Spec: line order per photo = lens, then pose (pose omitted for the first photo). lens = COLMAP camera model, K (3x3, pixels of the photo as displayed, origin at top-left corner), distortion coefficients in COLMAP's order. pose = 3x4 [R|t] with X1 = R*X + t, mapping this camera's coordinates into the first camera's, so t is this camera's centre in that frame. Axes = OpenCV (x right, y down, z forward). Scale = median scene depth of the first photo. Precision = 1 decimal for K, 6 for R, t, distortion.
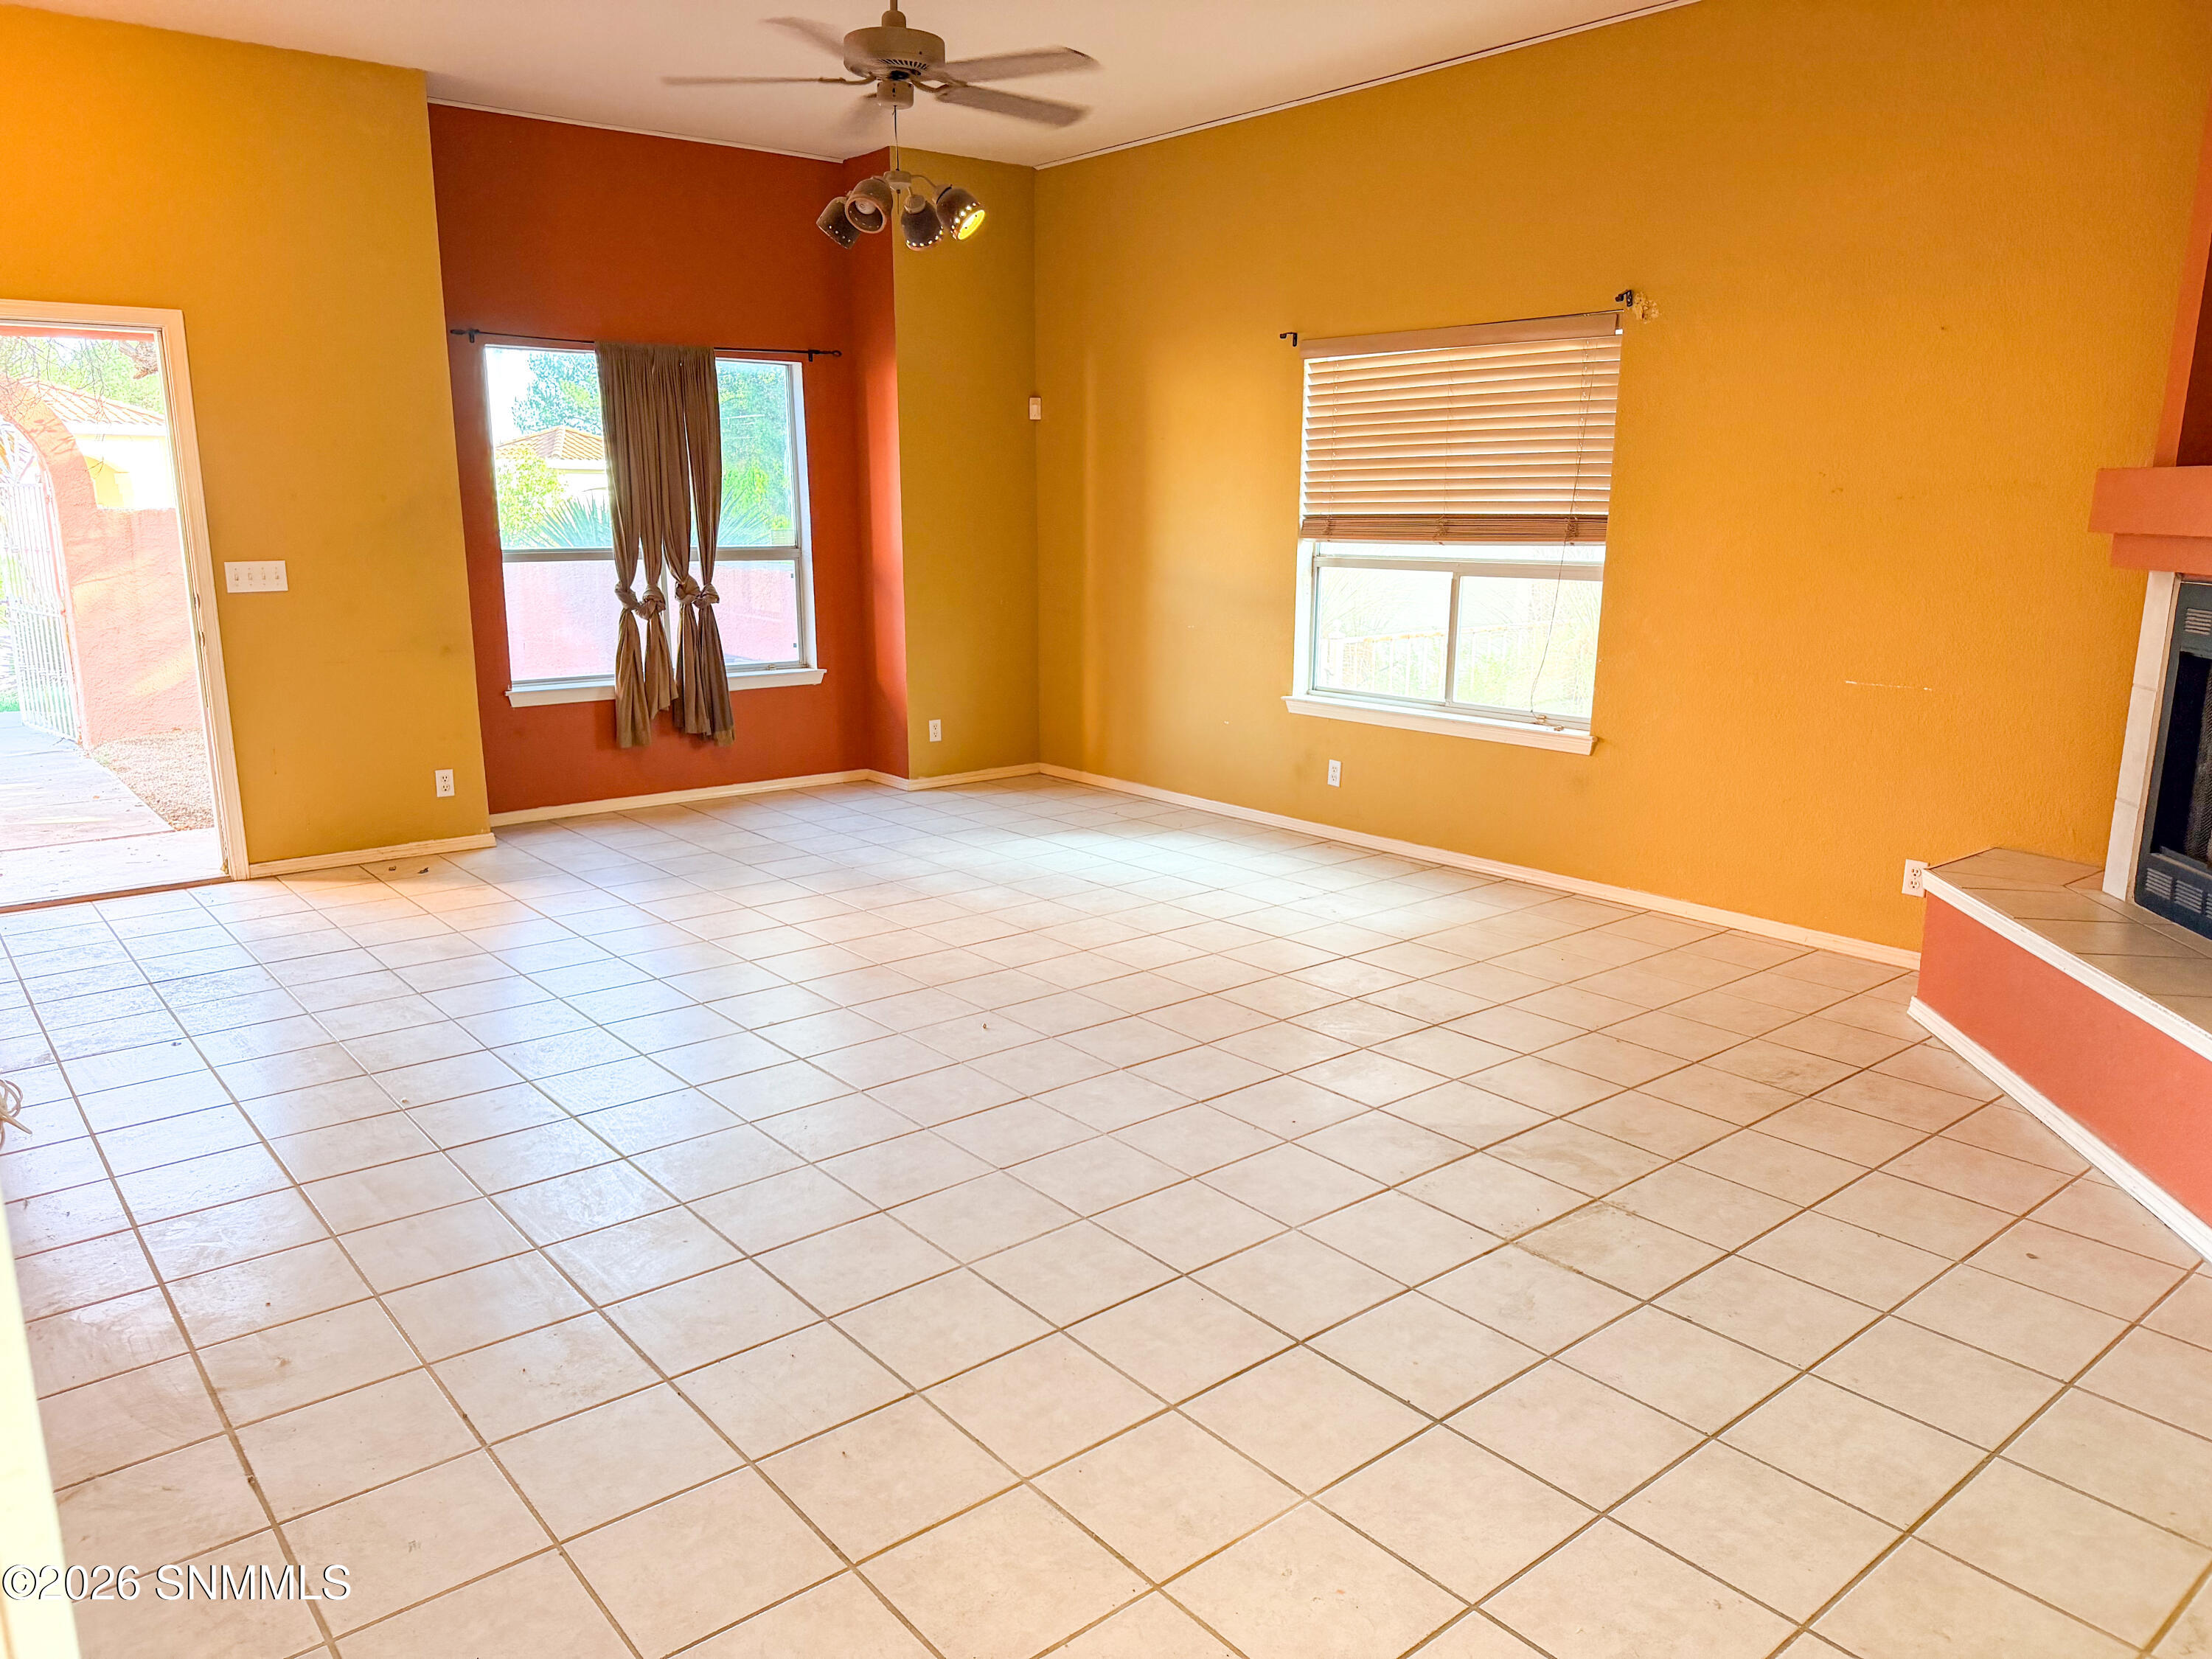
lens RADIAL K [[1534.3, 0, 1103.6], [0, 1534.3, 827.0], [0, 0, 1]] dist [0.119272, -0.199044]
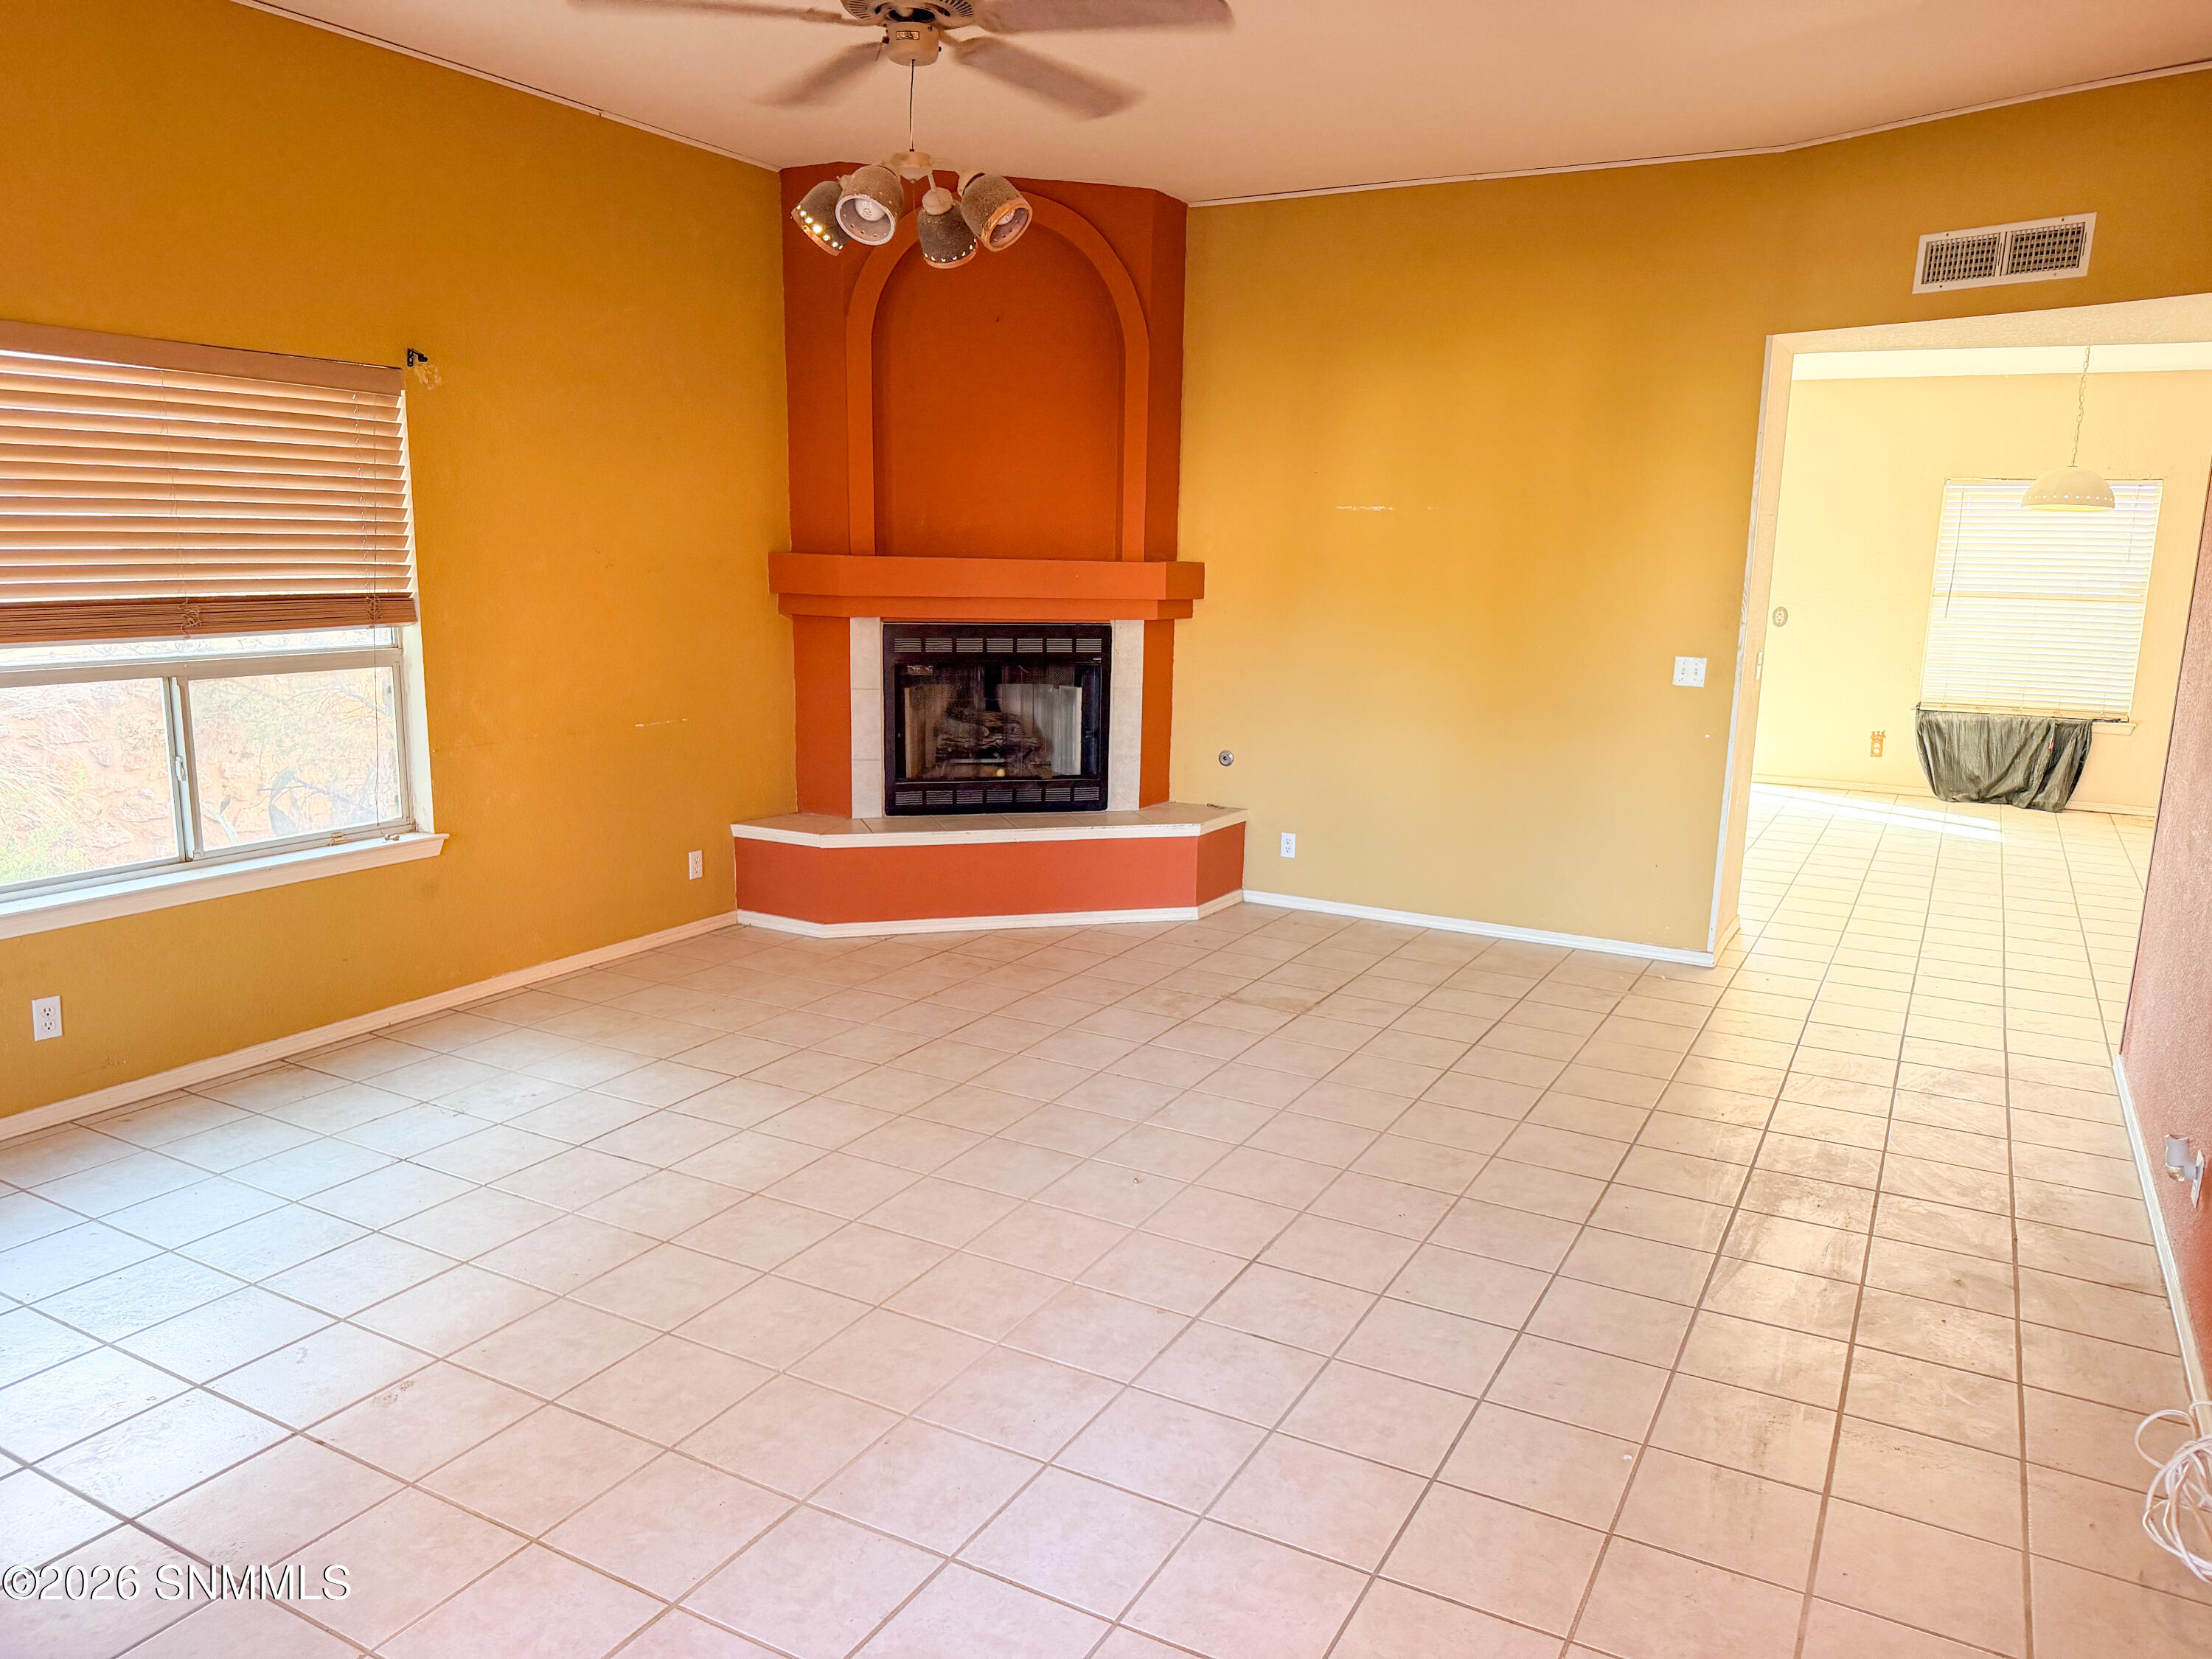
lens RADIAL K [[1534.3, 0, 1103.6], [0, 1534.3, 827.0], [0, 0, 1]] dist [0.119272, -0.199044]
pose [[-0.370002, -0.175900, 0.912227, -0.684955], [0.175388, 0.951030, 0.254520, -0.235400], [-0.912325, 0.254167, -0.321033, 0.976516]]
